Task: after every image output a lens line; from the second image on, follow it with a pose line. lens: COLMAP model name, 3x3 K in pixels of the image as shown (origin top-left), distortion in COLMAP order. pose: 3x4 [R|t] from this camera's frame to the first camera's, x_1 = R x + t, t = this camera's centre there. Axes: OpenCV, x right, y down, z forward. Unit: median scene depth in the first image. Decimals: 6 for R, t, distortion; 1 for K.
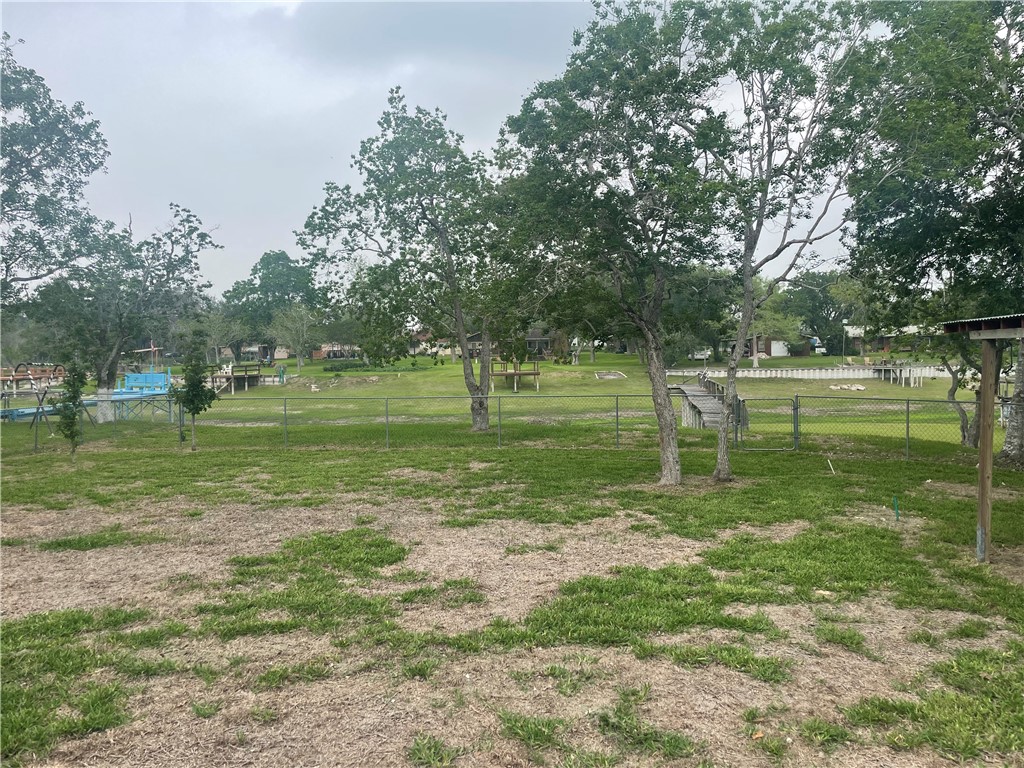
lens RADIAL K [[771.7, 0, 520.2], [0, 771.7, 381.1], [0, 0, 1]] dist [0.061863, -0.044061]
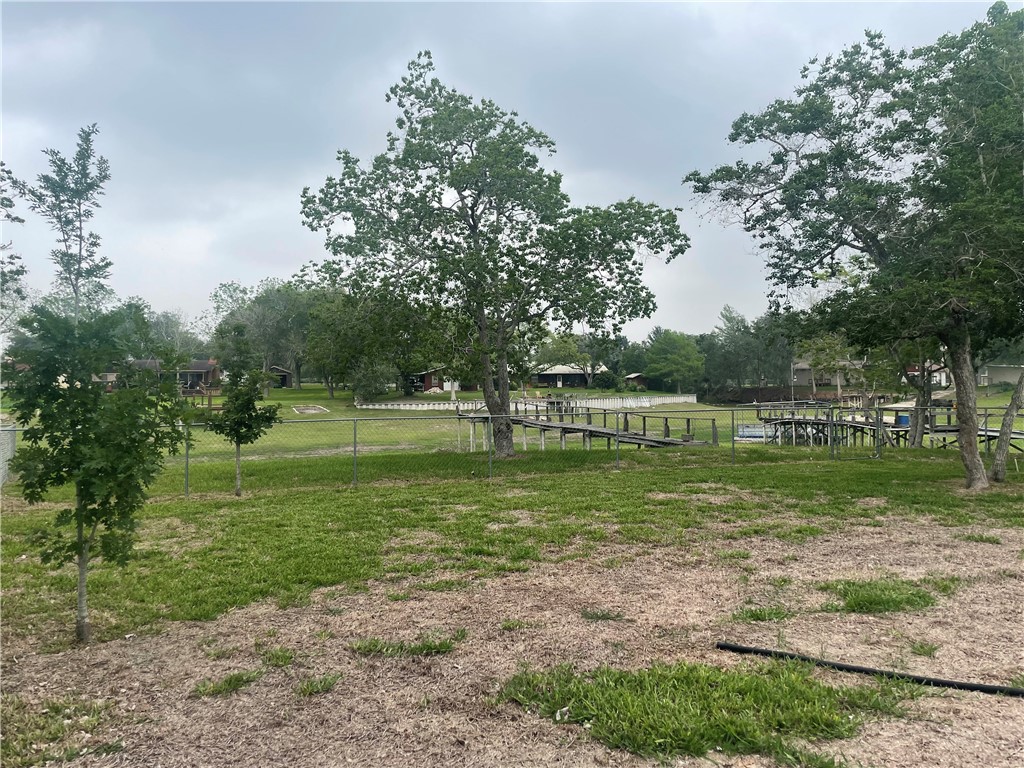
lens RADIAL K [[771.7, 0, 510.4], [0, 771.7, 383.1], [0, 0, 1]] dist [0.061863, -0.044061]
pose [[0.885267, 0.005865, 0.465046, -0.510325], [0.015807, 0.998963, -0.042689, 0.020530], [-0.464815, 0.045142, 0.884256, 0.249667]]
